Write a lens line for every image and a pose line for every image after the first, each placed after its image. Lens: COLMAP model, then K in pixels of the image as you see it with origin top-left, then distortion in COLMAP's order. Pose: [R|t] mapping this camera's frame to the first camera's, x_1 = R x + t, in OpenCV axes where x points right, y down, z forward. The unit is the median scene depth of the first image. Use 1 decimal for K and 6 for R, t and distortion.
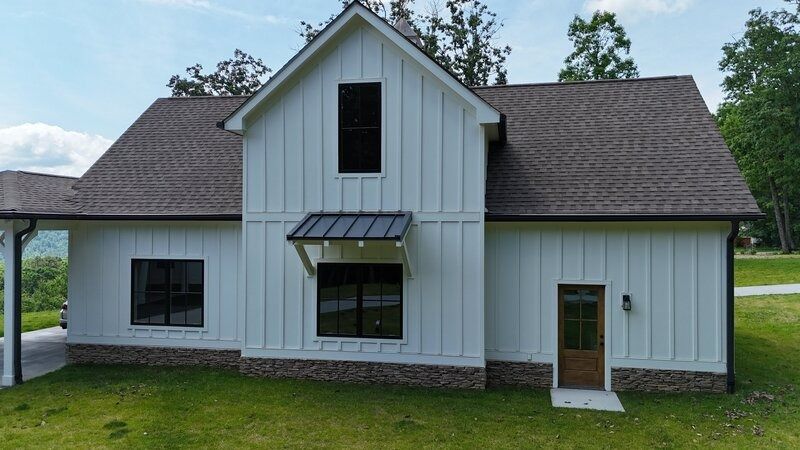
lens RADIAL K [[589.1, 0, 395.5], [0, 589.1, 221.2], [0, 0, 1]] dist [0.069302, -0.063430]
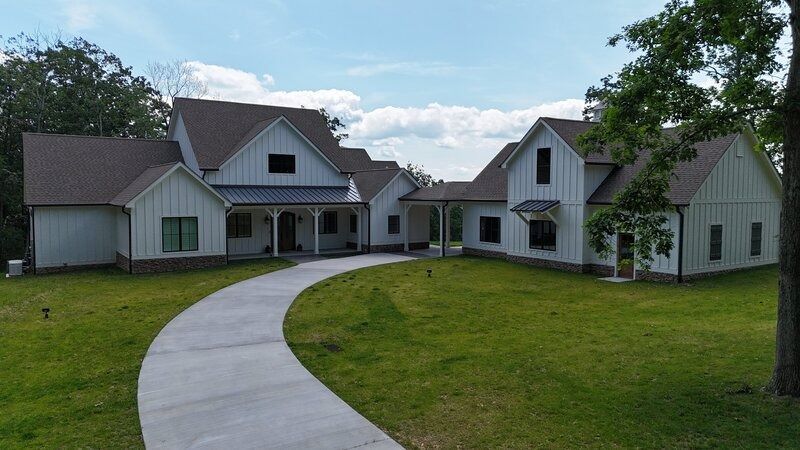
lens RADIAL K [[596.5, 0, 404.0], [0, 596.5, 233.4], [0, 0, 1]] dist [0.065551, -0.040528]
pose [[0.697527, 0.049345, -0.714858, 1.329441], [0.010549, 0.996811, 0.079101, -0.080213], [0.716481, -0.062716, 0.694782, -1.178306]]
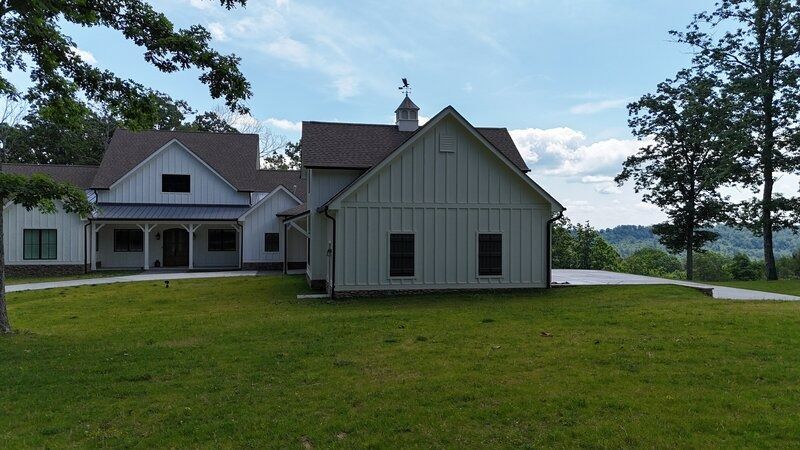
lens RADIAL K [[589.1, 0, 399.4], [0, 589.1, 220.1], [0, 0, 1]] dist [0.069302, -0.063430]
pose [[0.356349, -0.020057, -0.934137, 2.129429], [0.010188, 0.999794, -0.017580, 0.069120], [0.934297, -0.003252, 0.356480, 0.510057]]
